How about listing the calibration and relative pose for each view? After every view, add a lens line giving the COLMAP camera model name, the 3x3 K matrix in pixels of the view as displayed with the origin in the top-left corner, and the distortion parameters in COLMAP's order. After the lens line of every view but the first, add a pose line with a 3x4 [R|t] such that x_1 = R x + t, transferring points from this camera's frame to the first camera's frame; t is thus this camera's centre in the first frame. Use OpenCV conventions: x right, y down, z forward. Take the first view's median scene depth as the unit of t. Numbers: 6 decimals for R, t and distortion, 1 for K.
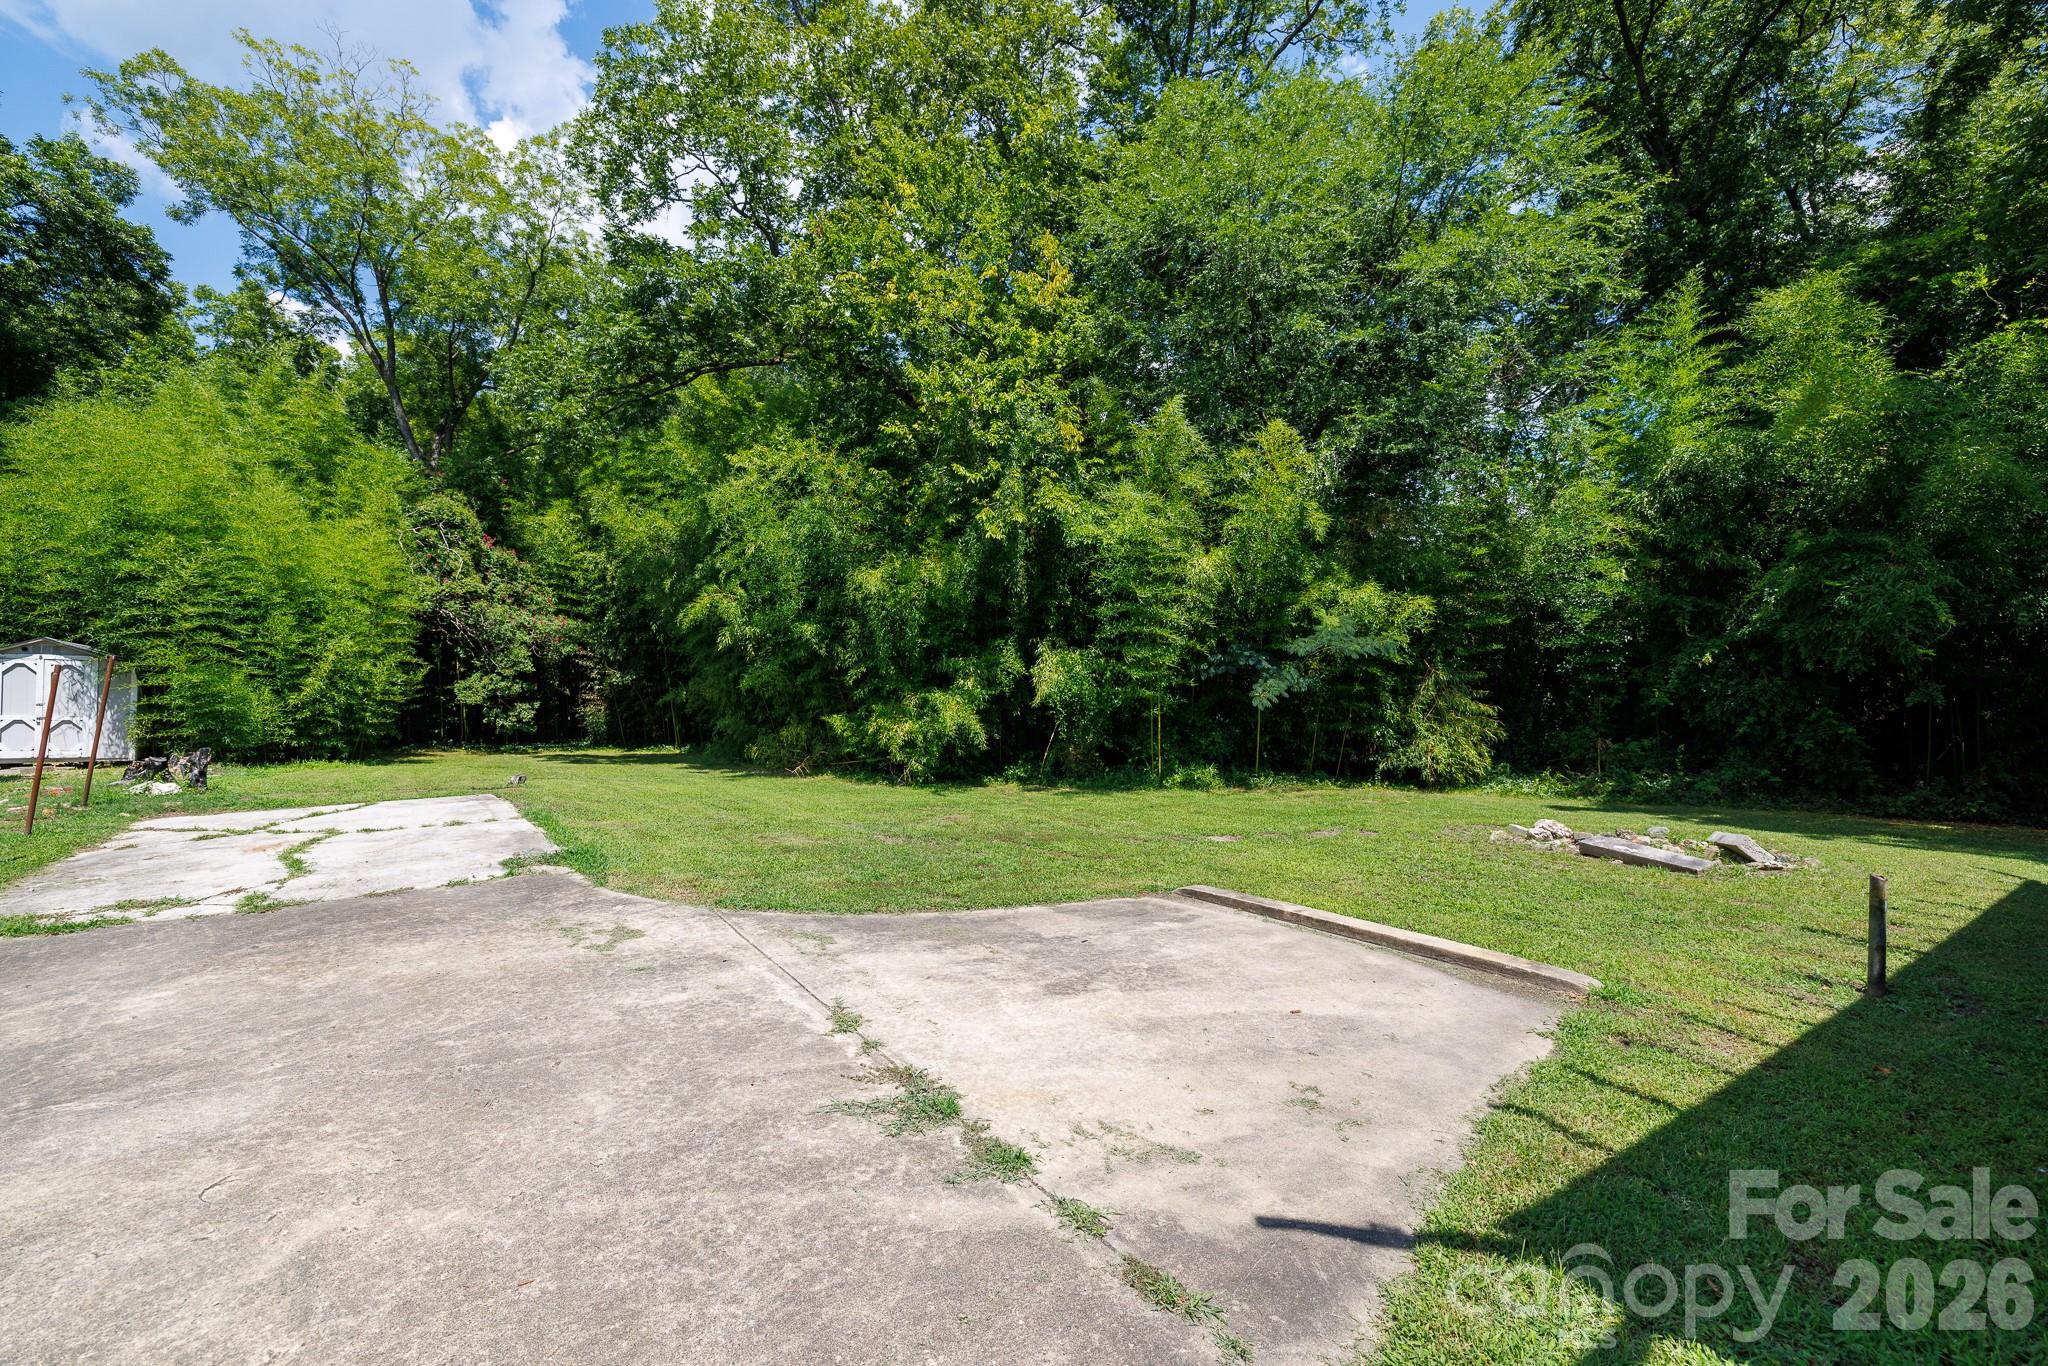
lens RADIAL K [[860.9, 0, 1033.0], [0, 860.9, 679.2], [0, 0, 1]] dist [0.002319, -0.000359]
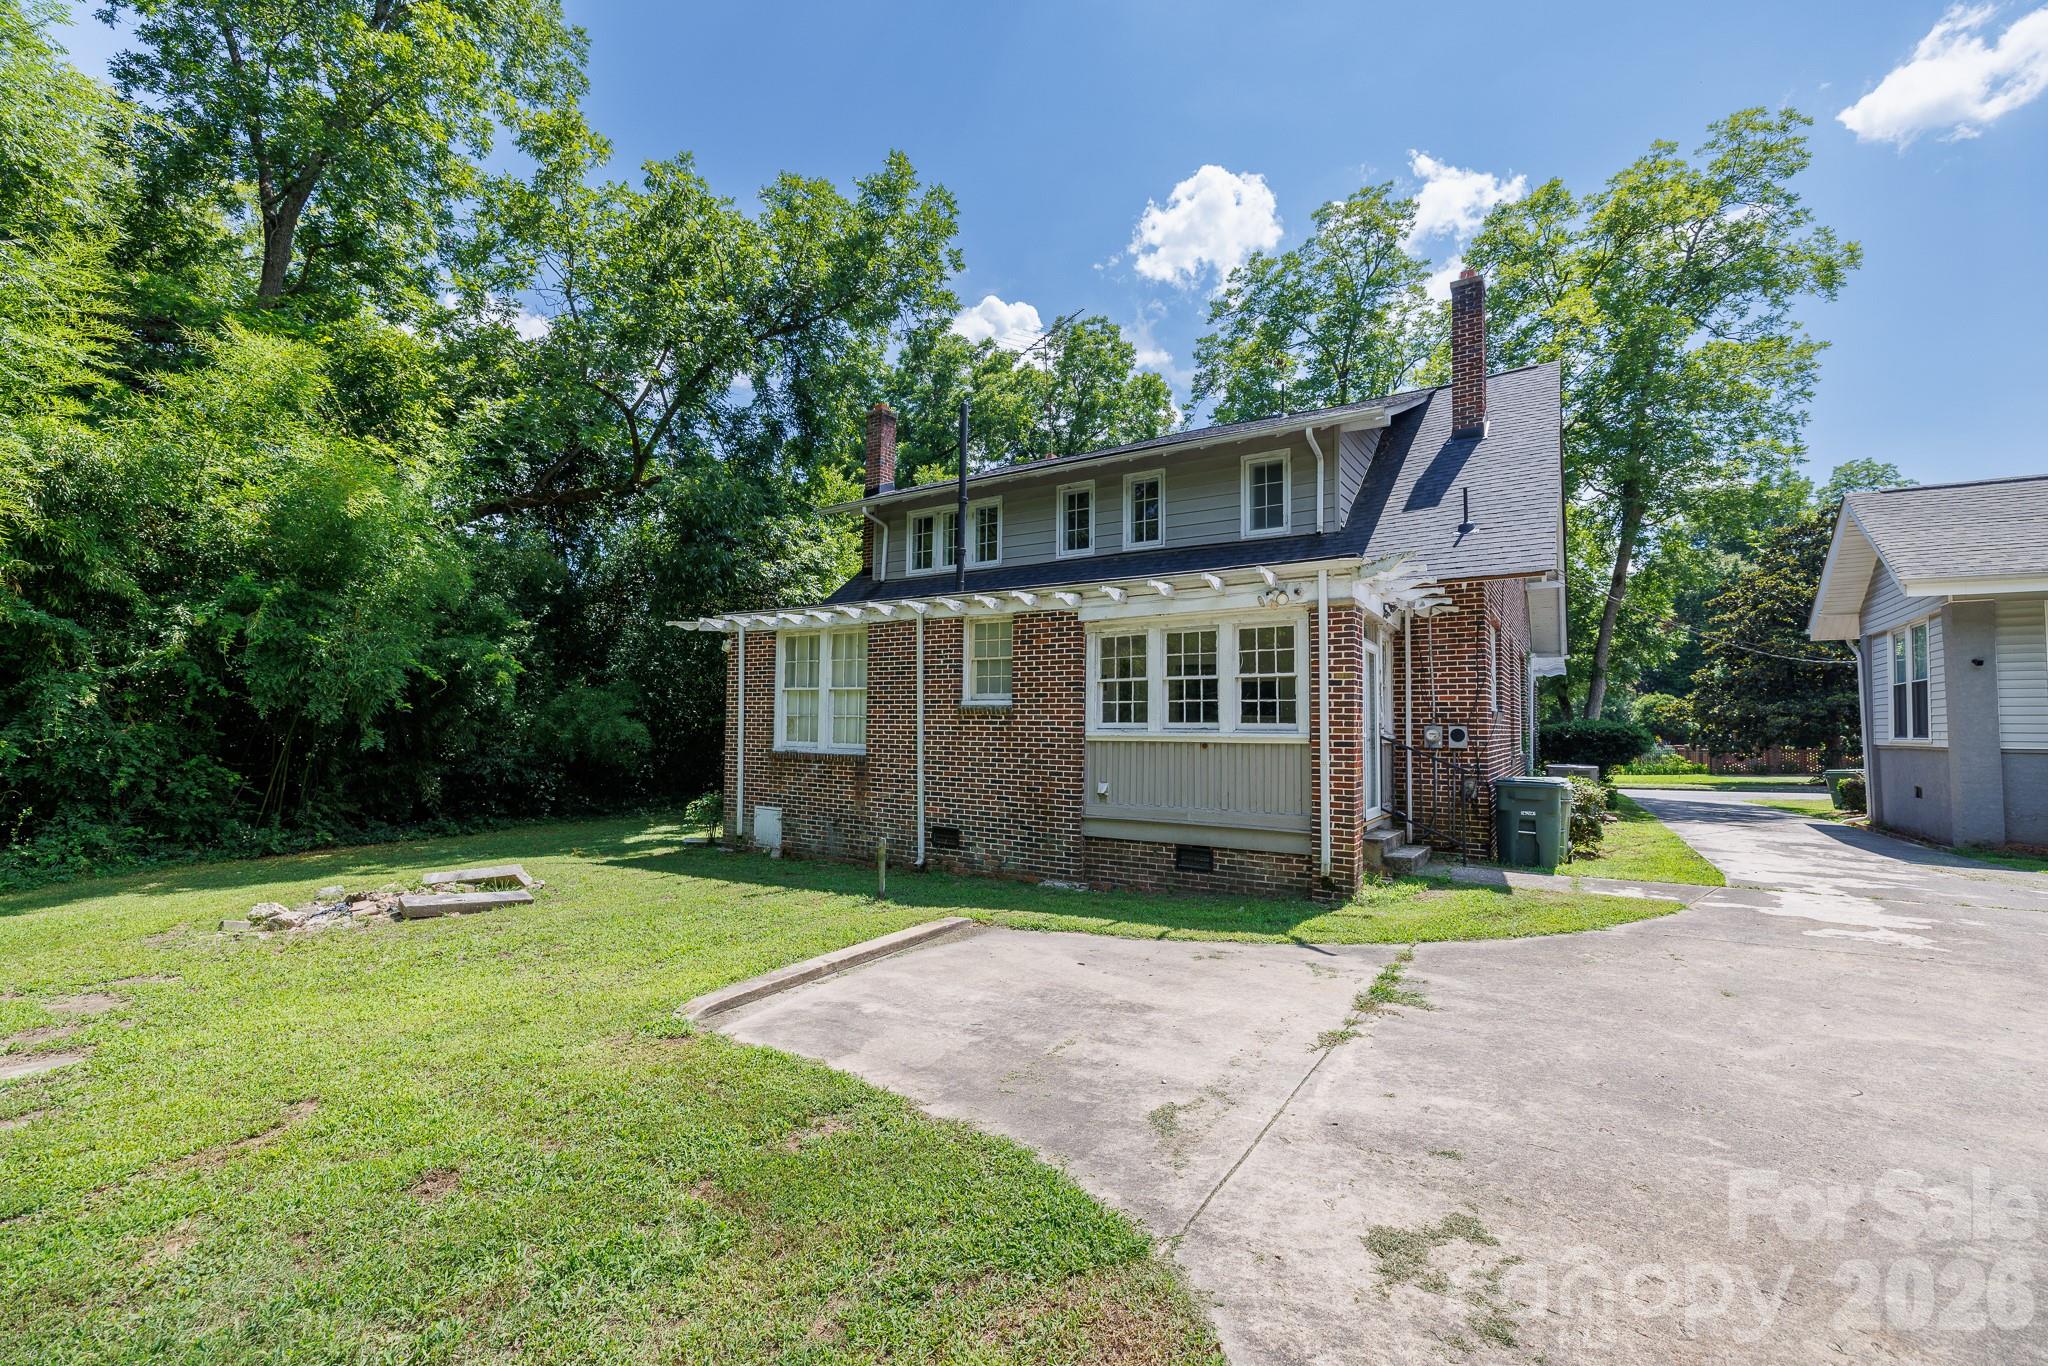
lens RADIAL K [[860.9, 0, 1033.0], [0, 860.9, 679.2], [0, 0, 1]] dist [0.002319, -0.000359]
pose [[-0.387972, 0.047882, 0.920427, -1.147335], [-0.008598, 0.998418, -0.055563, -0.012300], [-0.921631, -0.029471, -0.386947, 1.846819]]
